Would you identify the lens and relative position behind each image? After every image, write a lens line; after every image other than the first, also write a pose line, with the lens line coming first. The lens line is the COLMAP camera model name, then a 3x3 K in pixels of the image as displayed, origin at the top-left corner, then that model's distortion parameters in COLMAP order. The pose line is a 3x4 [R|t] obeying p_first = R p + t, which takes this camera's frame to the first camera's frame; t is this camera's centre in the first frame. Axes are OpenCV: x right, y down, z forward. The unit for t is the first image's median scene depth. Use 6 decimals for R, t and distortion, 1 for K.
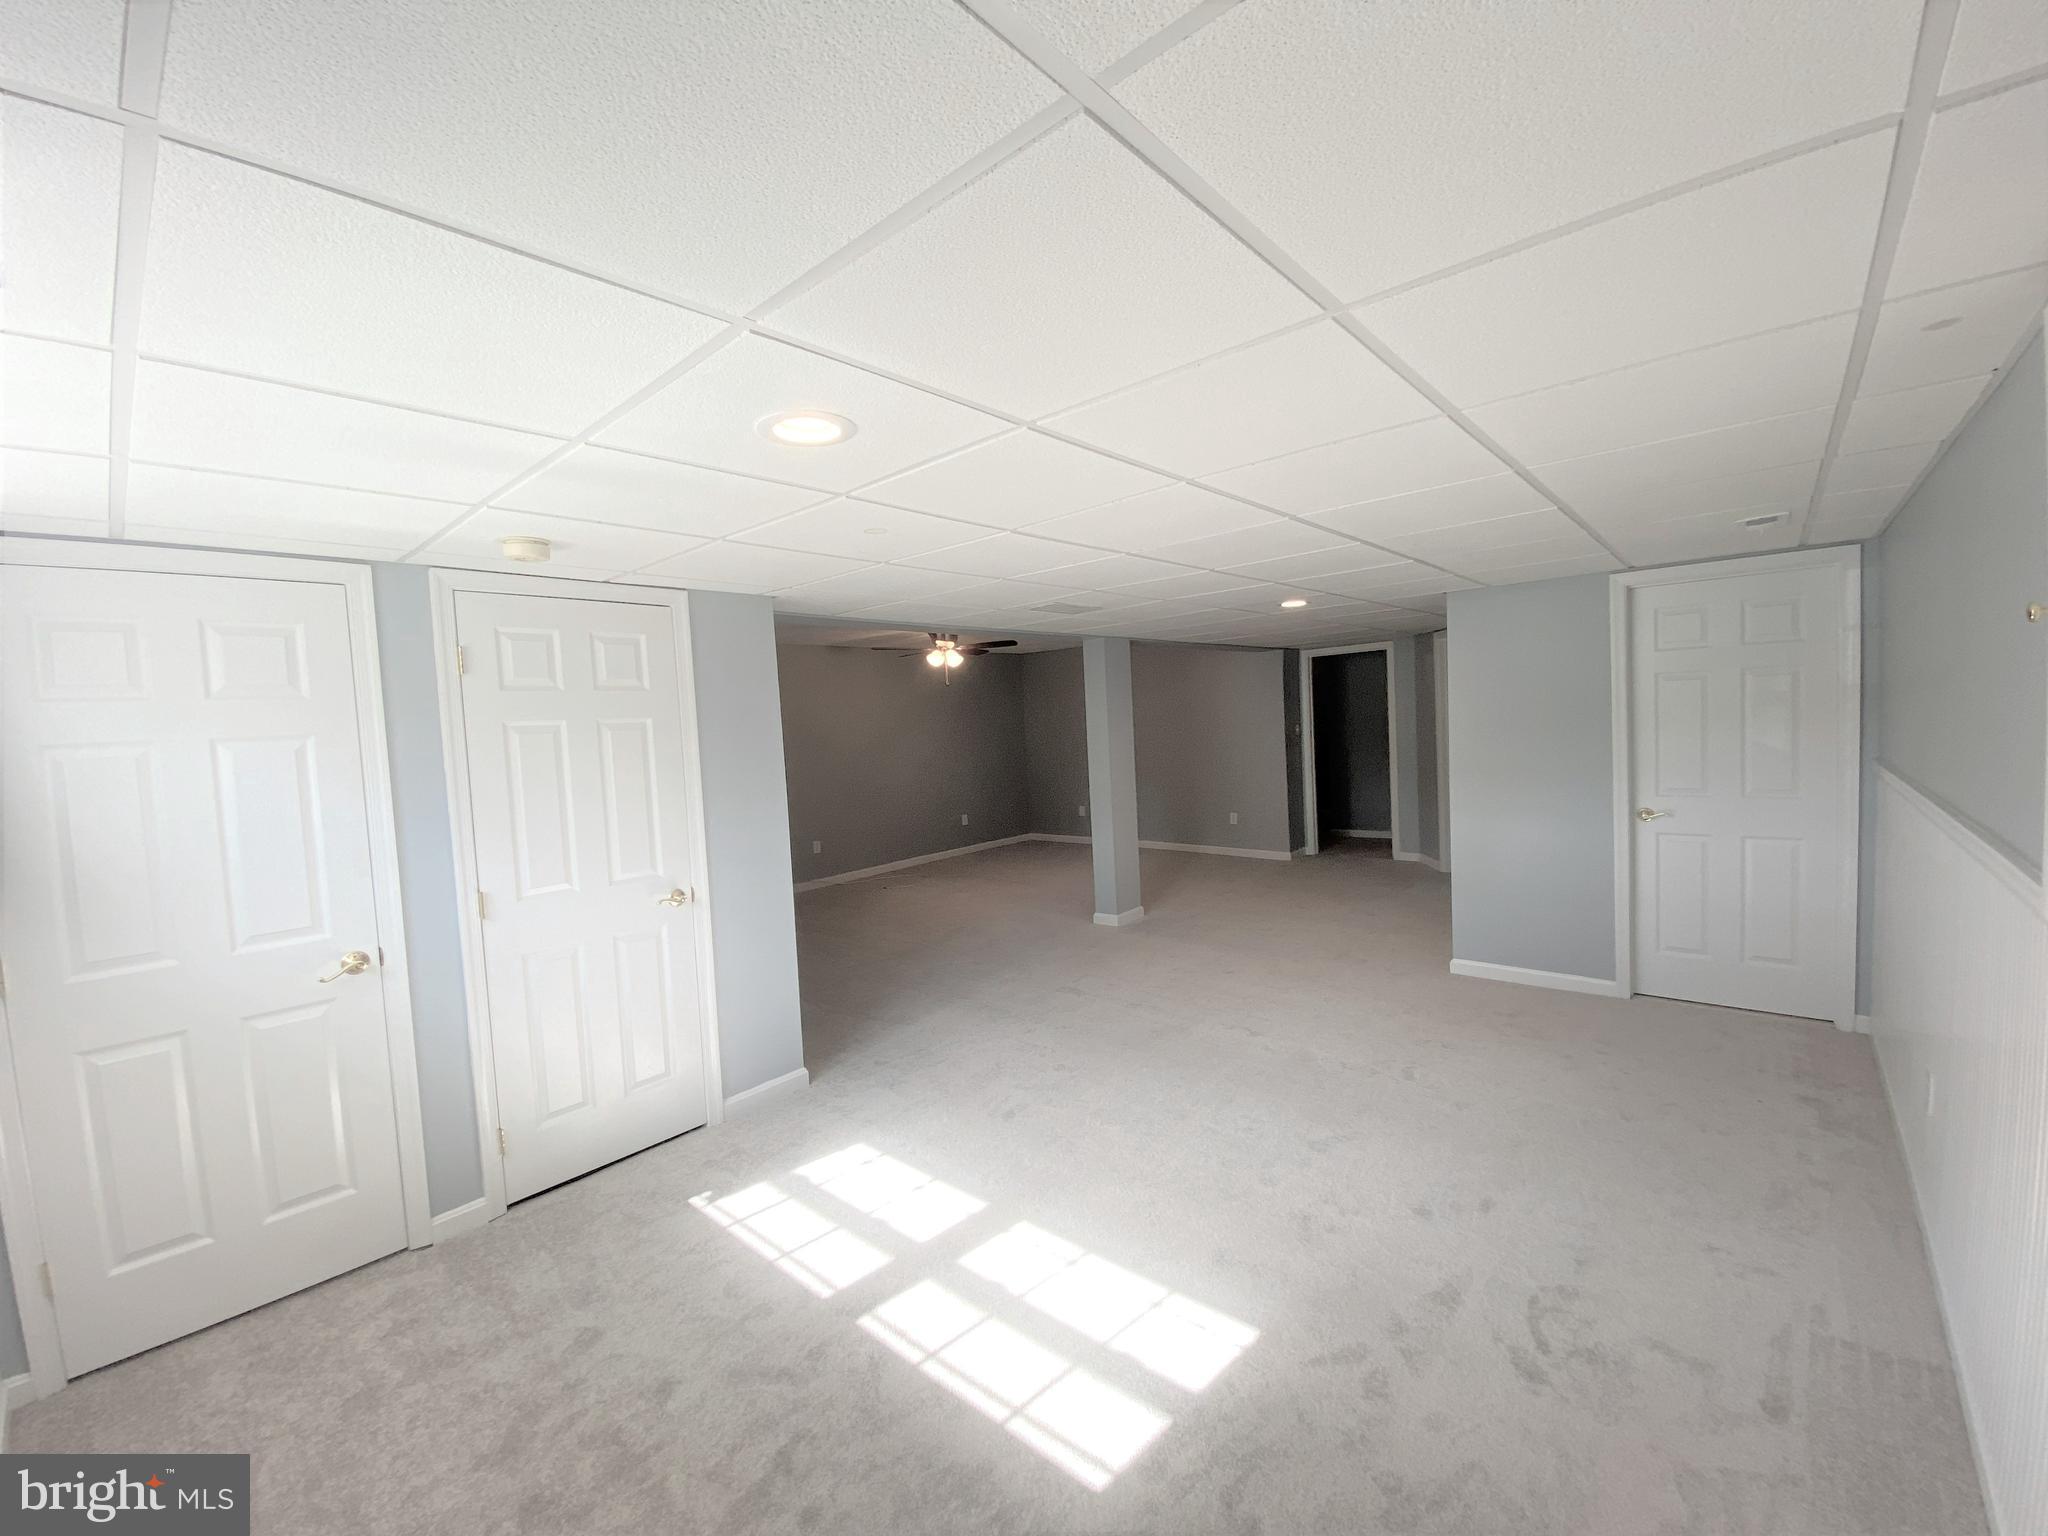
lens RADIAL K [[840.1, 0, 1023.5], [0, 840.1, 770.2], [0, 0, 1]] dist [-0.000790, -0.012522]
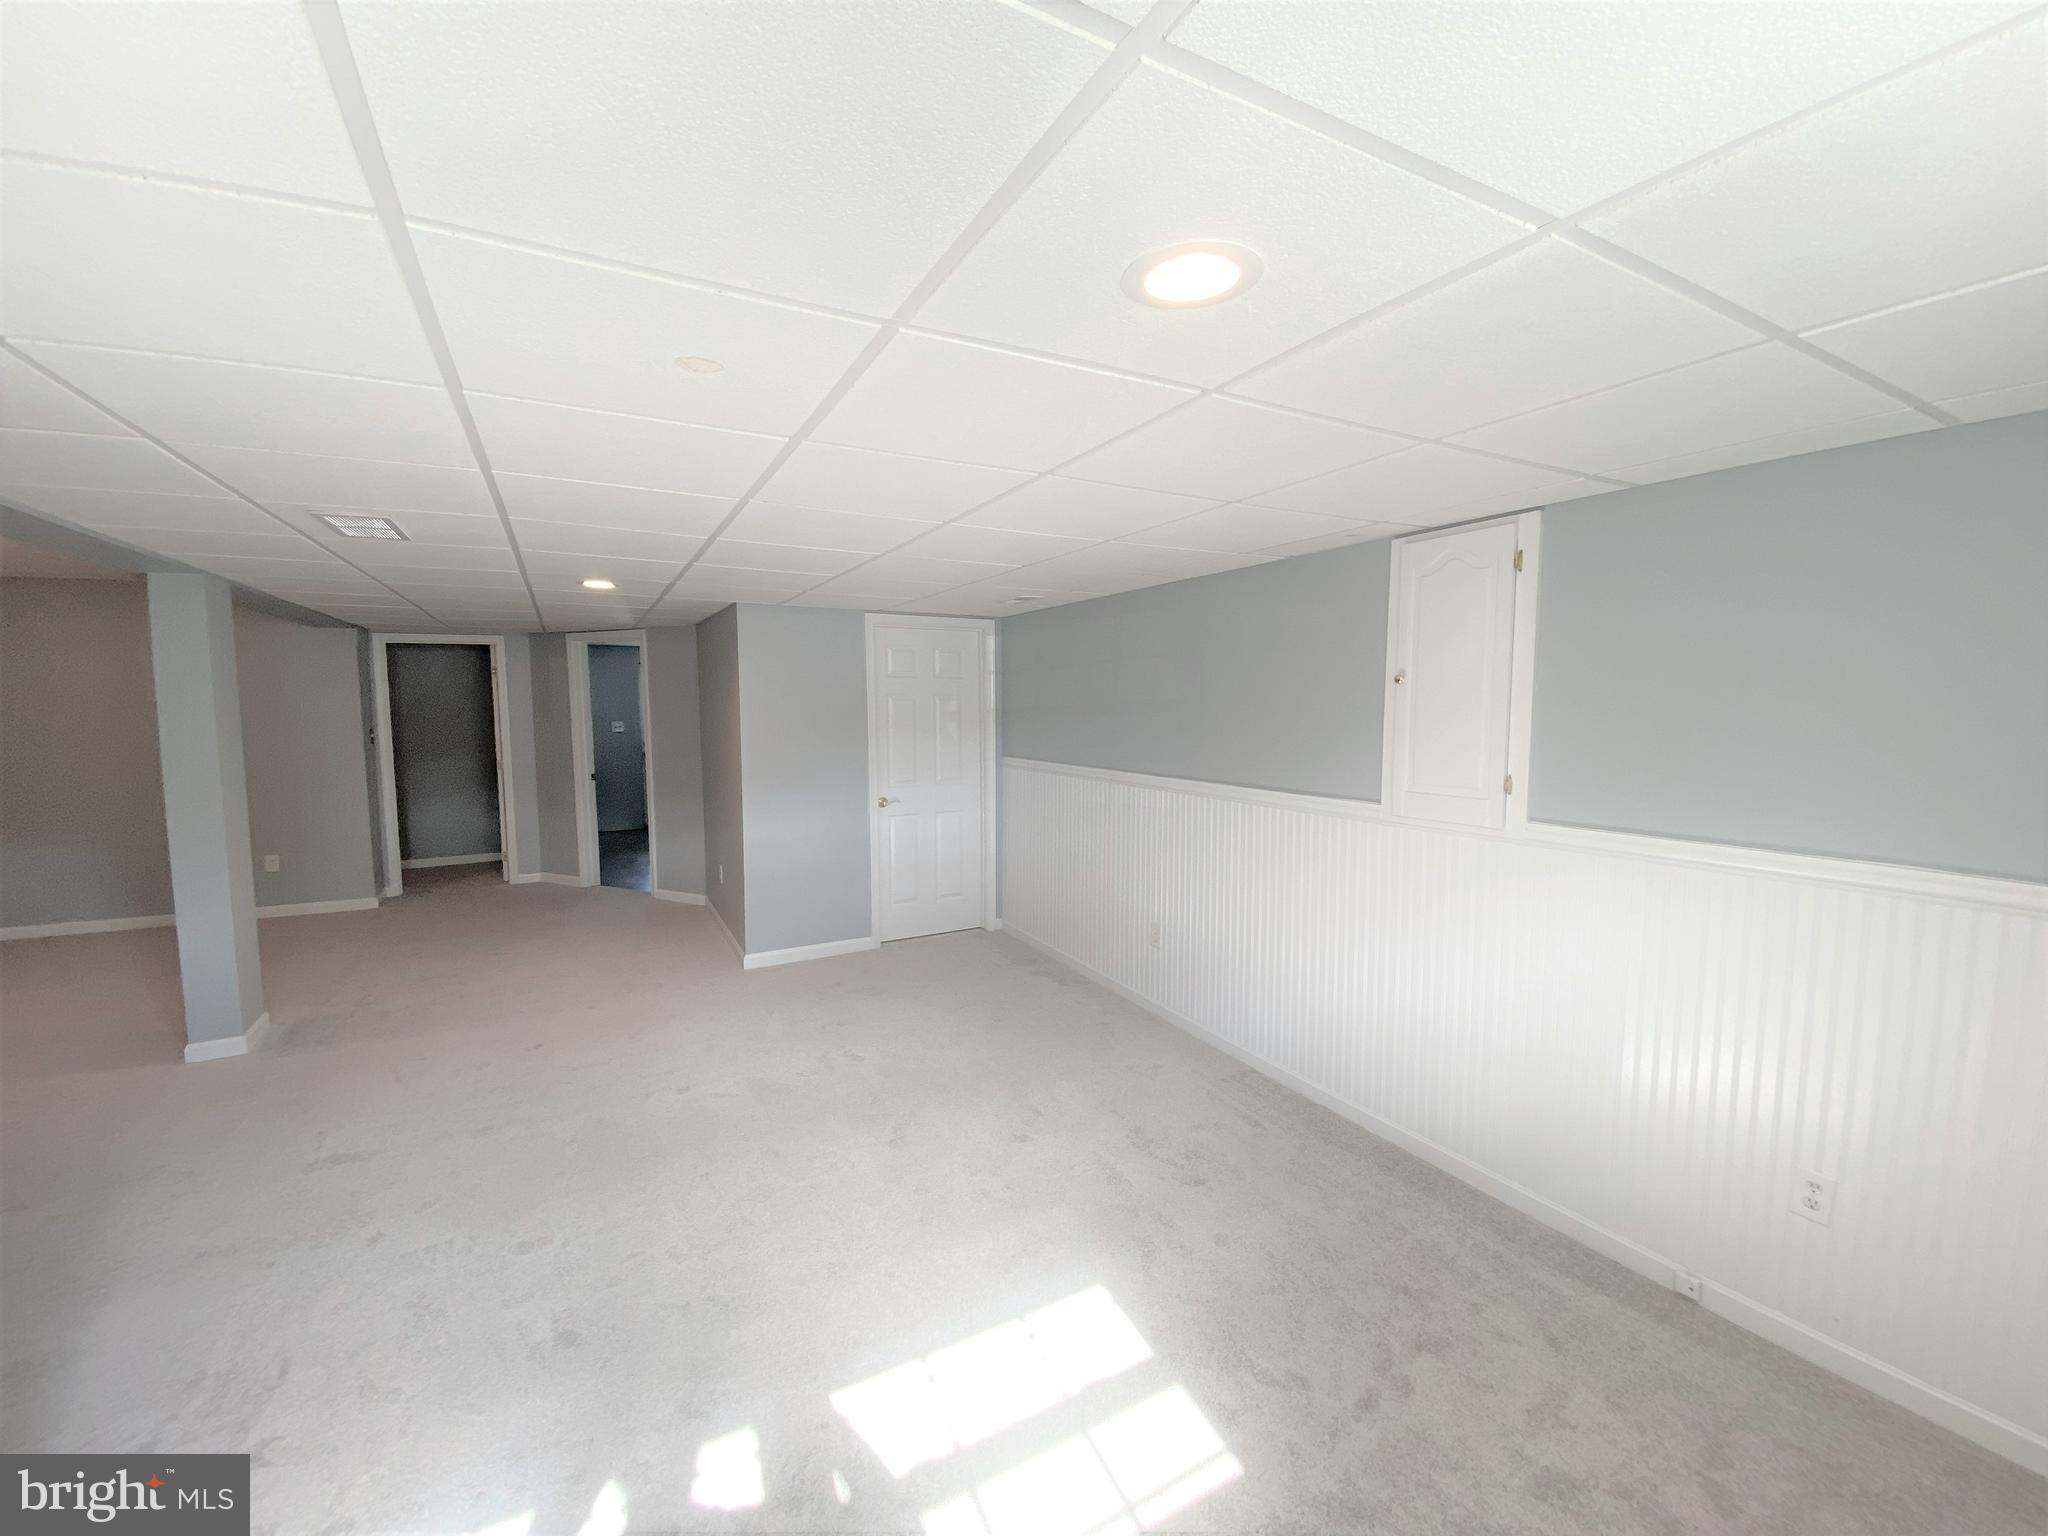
lens RADIAL K [[840.1, 0, 1024.3], [0, 840.1, 761.8], [0, 0, 1]] dist [-0.000790, -0.012522]
pose [[0.325090, -0.023113, 0.945401, -0.383709], [0.046369, 0.998888, 0.008477, -0.006364], [-0.944546, 0.041081, 0.325800, 0.364913]]
